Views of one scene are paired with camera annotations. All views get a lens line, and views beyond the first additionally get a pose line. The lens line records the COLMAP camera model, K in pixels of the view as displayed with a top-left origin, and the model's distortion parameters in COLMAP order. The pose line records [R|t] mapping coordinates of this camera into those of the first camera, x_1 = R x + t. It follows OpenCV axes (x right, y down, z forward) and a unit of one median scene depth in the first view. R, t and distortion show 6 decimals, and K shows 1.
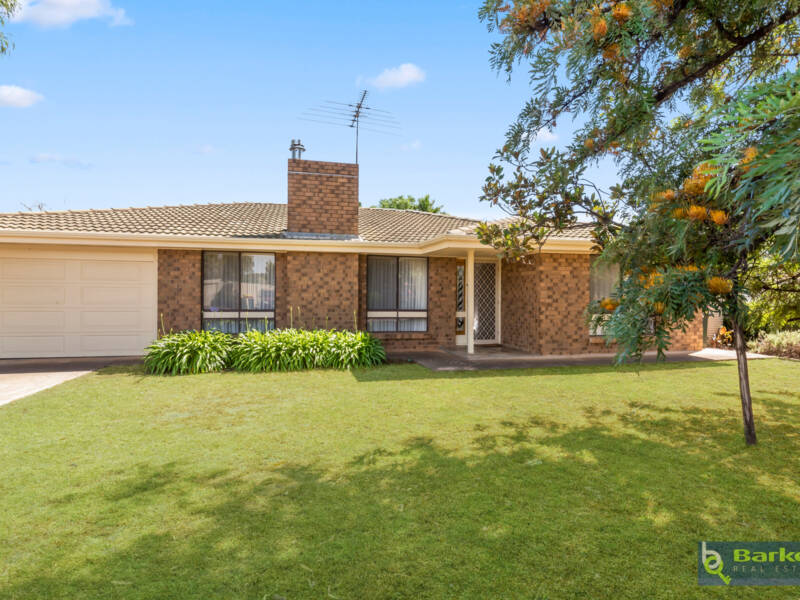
lens RADIAL K [[443.5, 0, 400.8], [0, 443.5, 295.6], [0, 0, 1]] dist [0.002910, -0.000515]
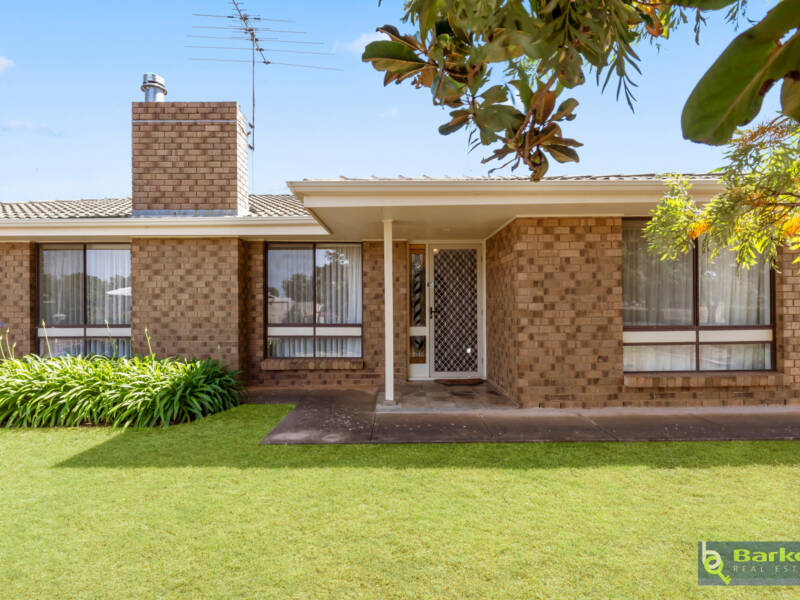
lens RADIAL K [[443.5, 0, 394.5], [0, 443.5, 307.2], [0, 0, 1]] dist [0.002910, -0.000515]
pose [[0.972171, -0.012326, -0.233948, 0.287735], [0.010562, 0.999906, -0.008792, 0.015255], [0.234034, 0.006077, 0.972209, 0.430293]]
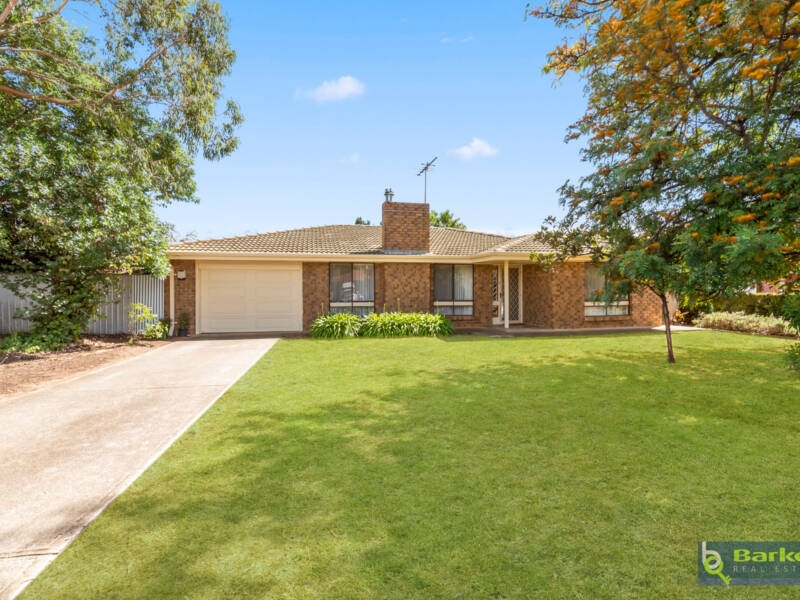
lens RADIAL K [[384.3, 0, 402.3], [0, 384.3, 298.7], [0, 0, 1]] dist [0.001026, -0.001247]
pose [[0.999572, -0.008917, -0.027864, -0.157007], [0.009413, 0.999798, 0.017750, 0.002346], [0.027700, -0.018005, 0.999454, -0.320583]]
